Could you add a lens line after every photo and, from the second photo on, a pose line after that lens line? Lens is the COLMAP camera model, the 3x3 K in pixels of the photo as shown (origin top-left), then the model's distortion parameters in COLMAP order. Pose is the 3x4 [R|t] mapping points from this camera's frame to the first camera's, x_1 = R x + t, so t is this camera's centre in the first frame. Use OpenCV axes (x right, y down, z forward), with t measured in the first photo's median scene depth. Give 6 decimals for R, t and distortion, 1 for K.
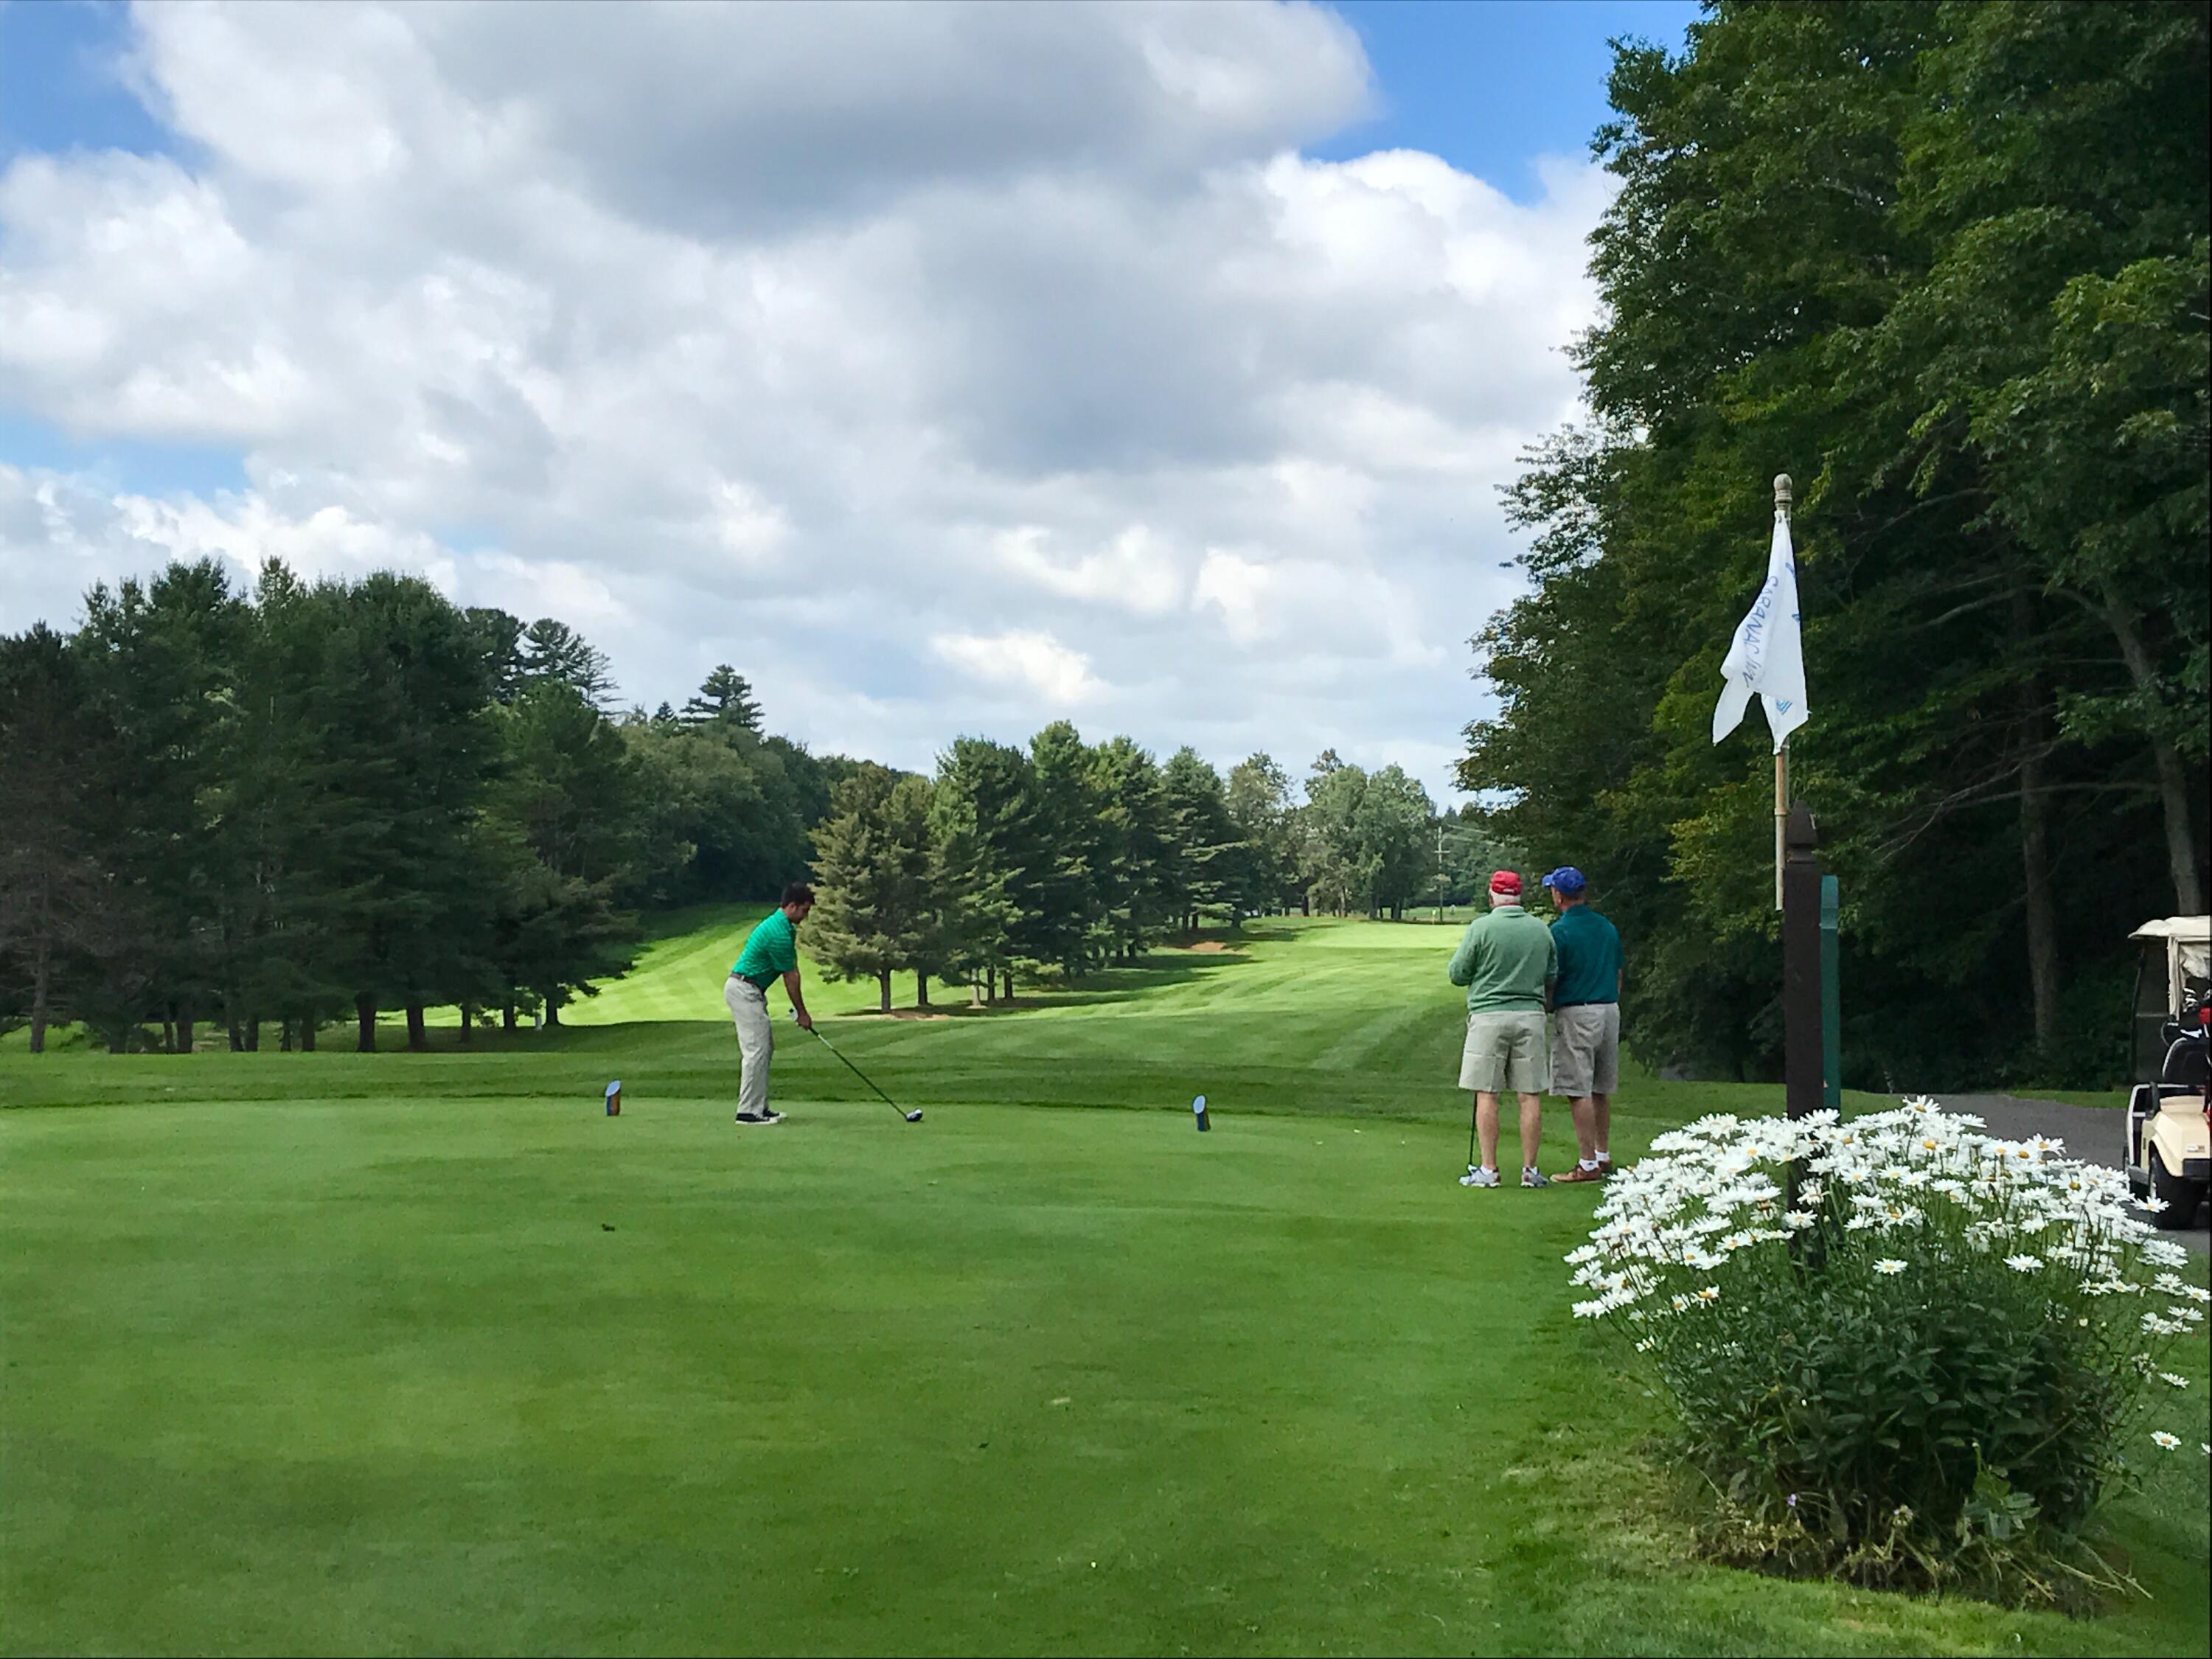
lens RADIAL K [[3741.6, 0, 1106.0], [0, 3741.6, 829.5], [0, 0, 1]] dist [0.459642, -0.029630]
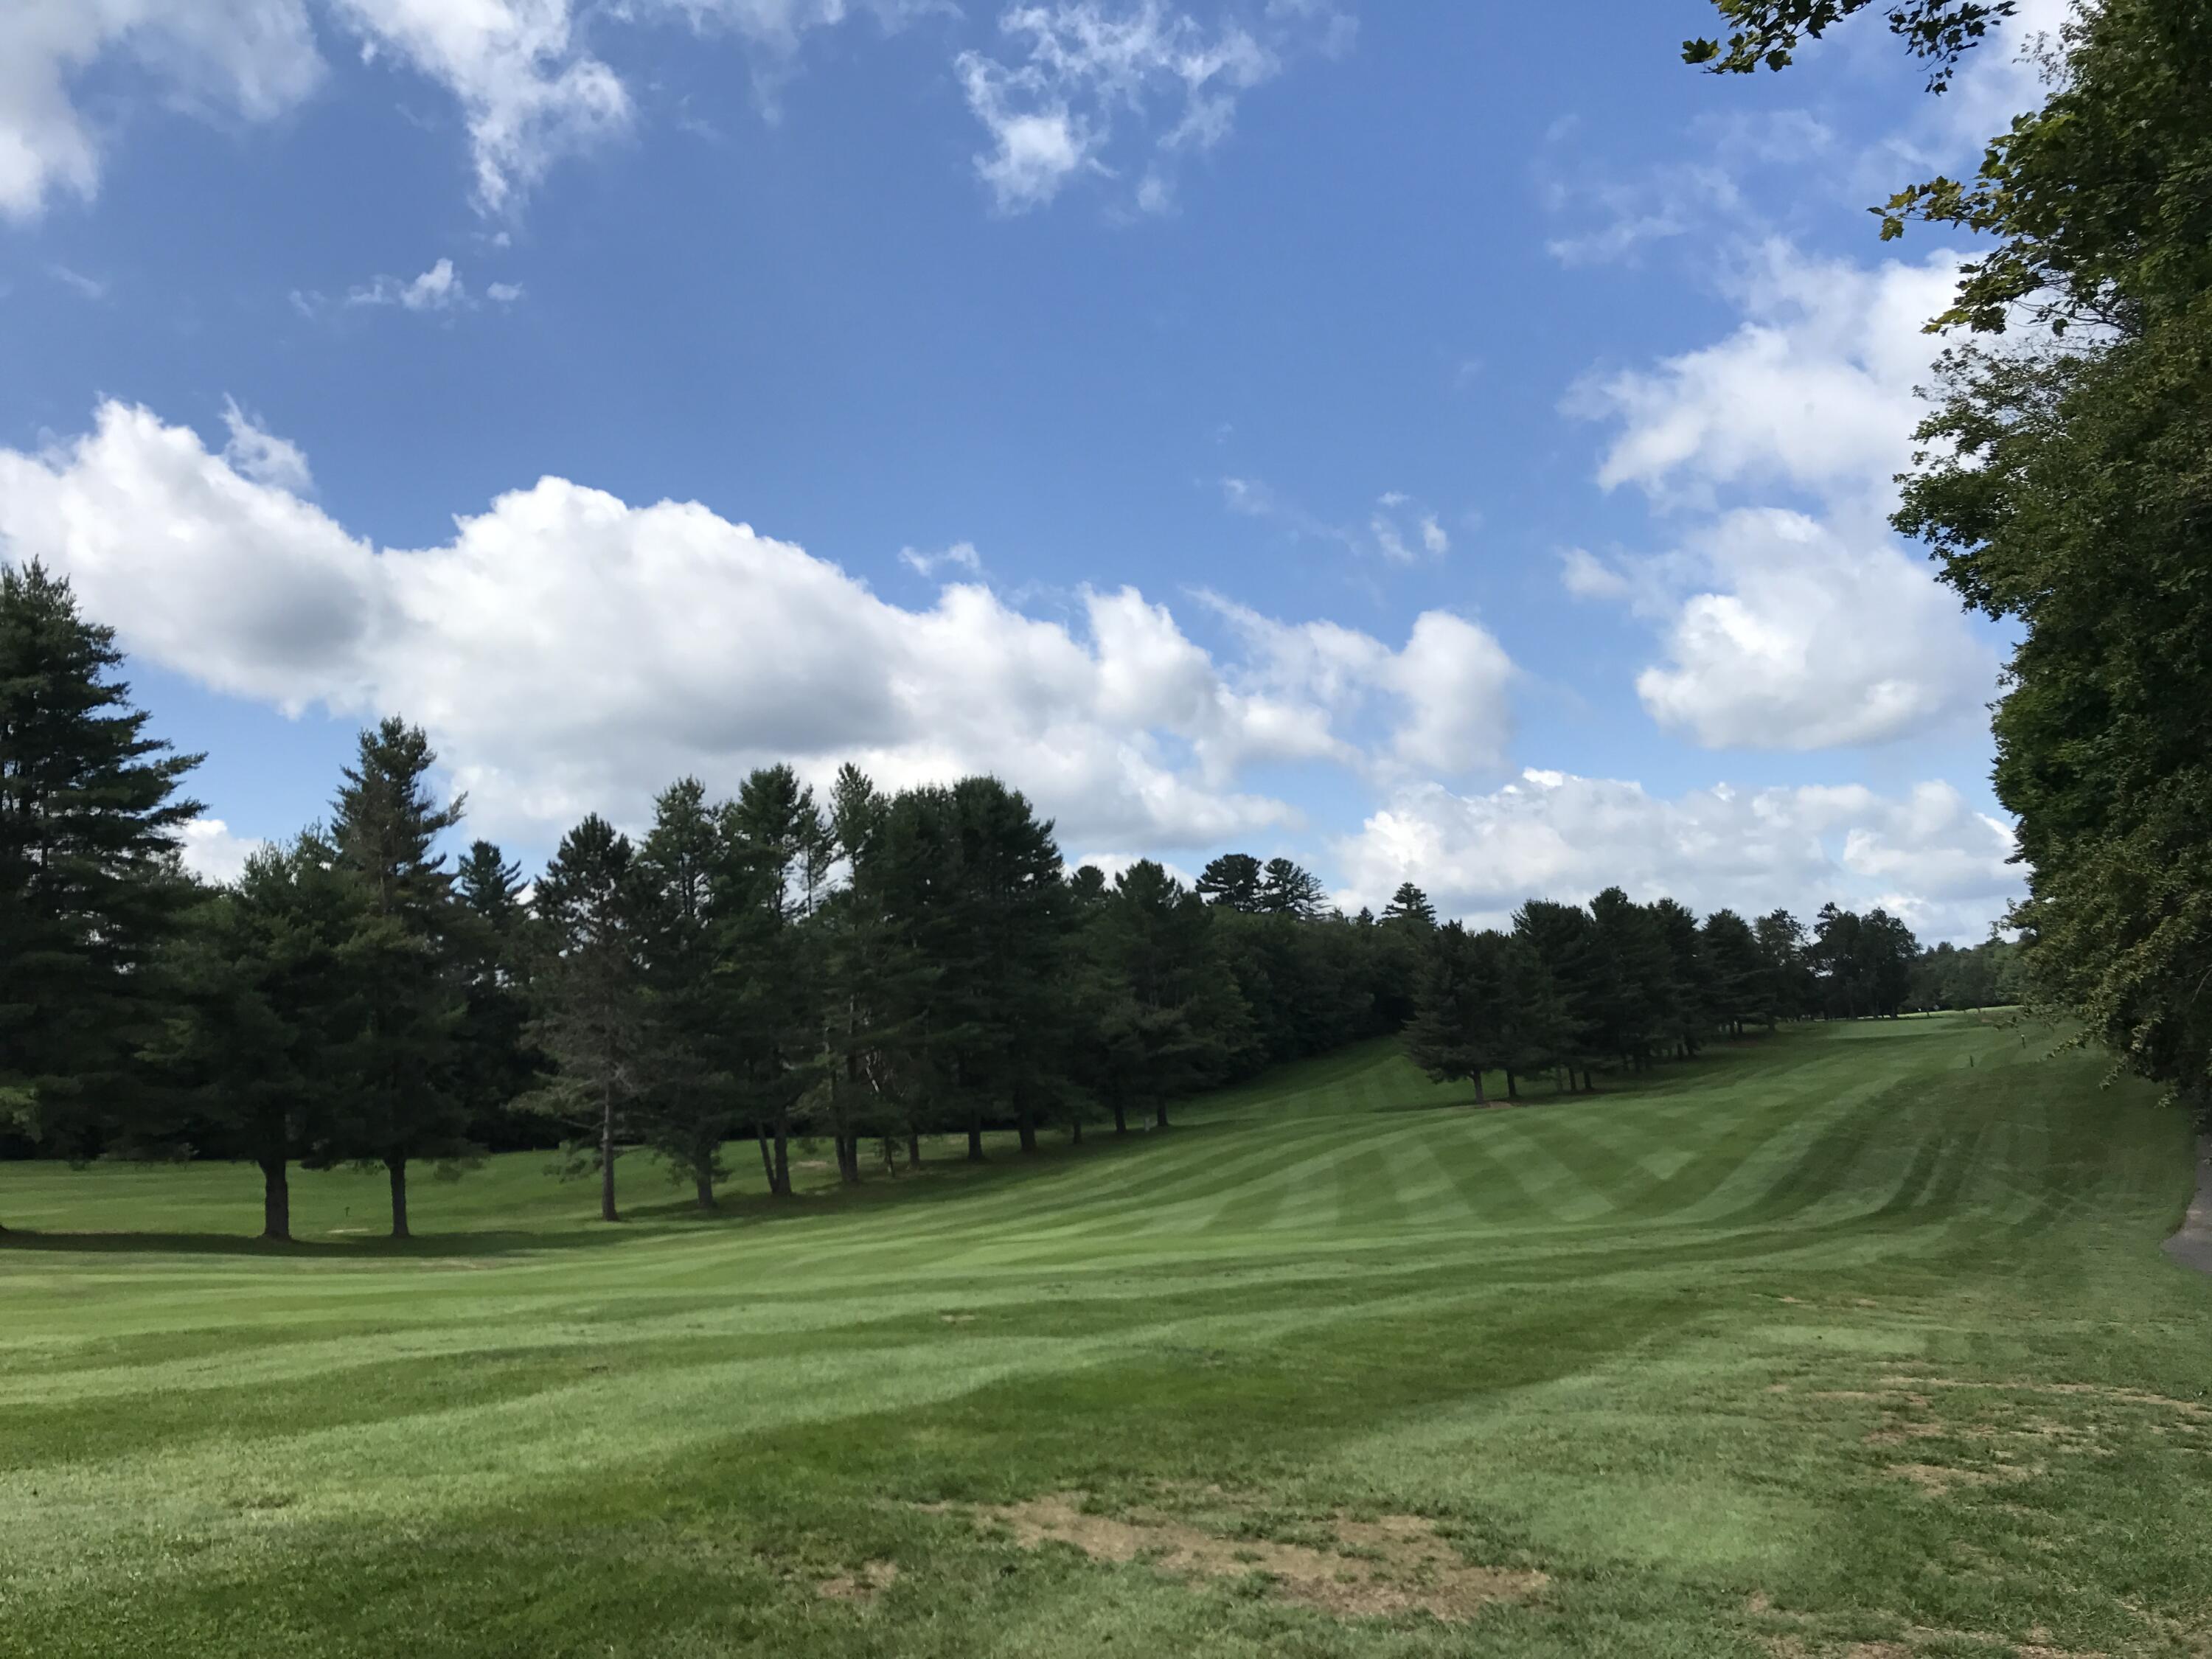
lens RADIAL K [[1743.0, 0, 1106.0], [0, 1743.0, 829.5], [0, 0, 1]] dist [0.001020, -0.003957]
pose [[0.935692, -0.101514, -0.337898, 0.031229], [0.063997, 0.990660, -0.120404, 0.015083], [0.346965, 0.091036, 0.933449, 0.298283]]
